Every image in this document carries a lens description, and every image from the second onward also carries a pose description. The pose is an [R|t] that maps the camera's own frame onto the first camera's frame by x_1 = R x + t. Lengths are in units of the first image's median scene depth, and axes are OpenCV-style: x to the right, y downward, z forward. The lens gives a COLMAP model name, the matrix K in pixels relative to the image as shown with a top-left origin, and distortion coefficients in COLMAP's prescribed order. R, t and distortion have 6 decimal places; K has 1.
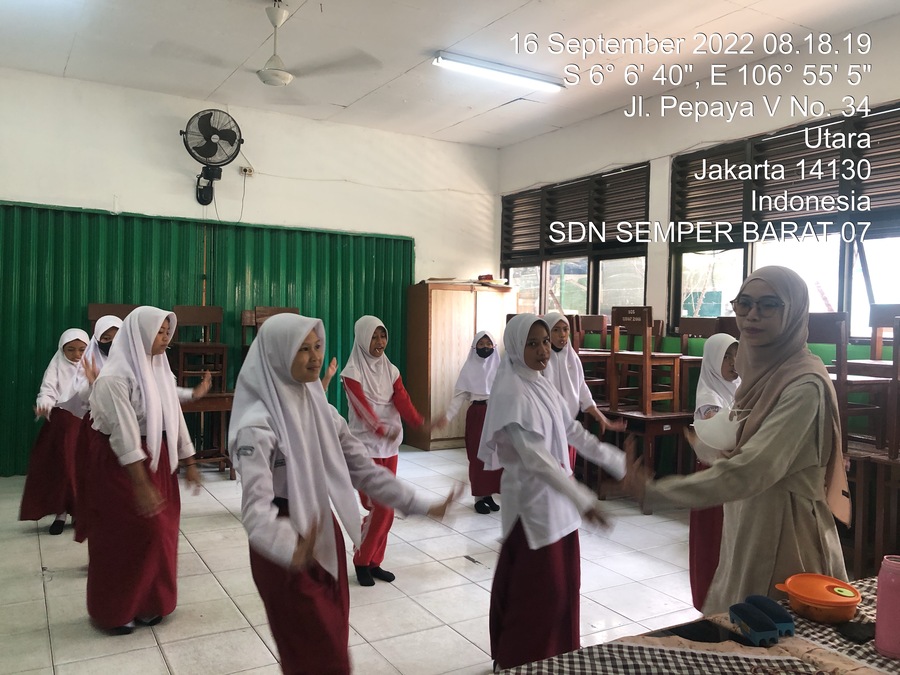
lens RADIAL K [[725.7, 0, 446.5], [0, 725.7, 336.3], [0, 0, 1]] dist [0.077702, -0.093974]
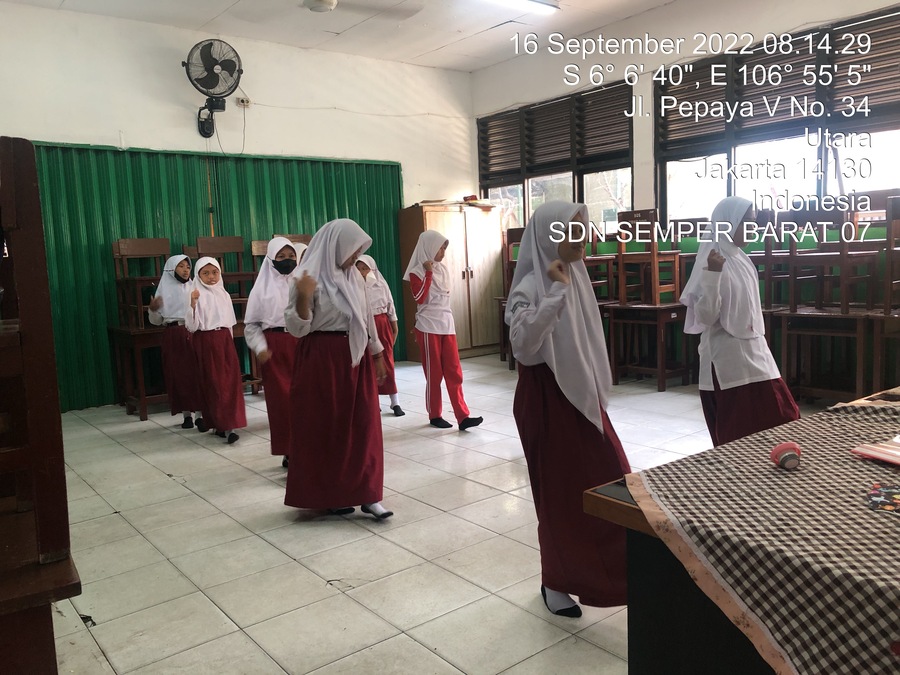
lens RADIAL K [[727.9, 0, 451.1], [0, 727.9, 326.4], [0, 0, 1]] dist [0.071936, -0.063284]
pose [[0.988782, -0.077258, 0.127831, -0.140503], [0.067467, 0.994571, 0.079232, 0.020970], [-0.133259, -0.069719, 0.988626, -0.061686]]
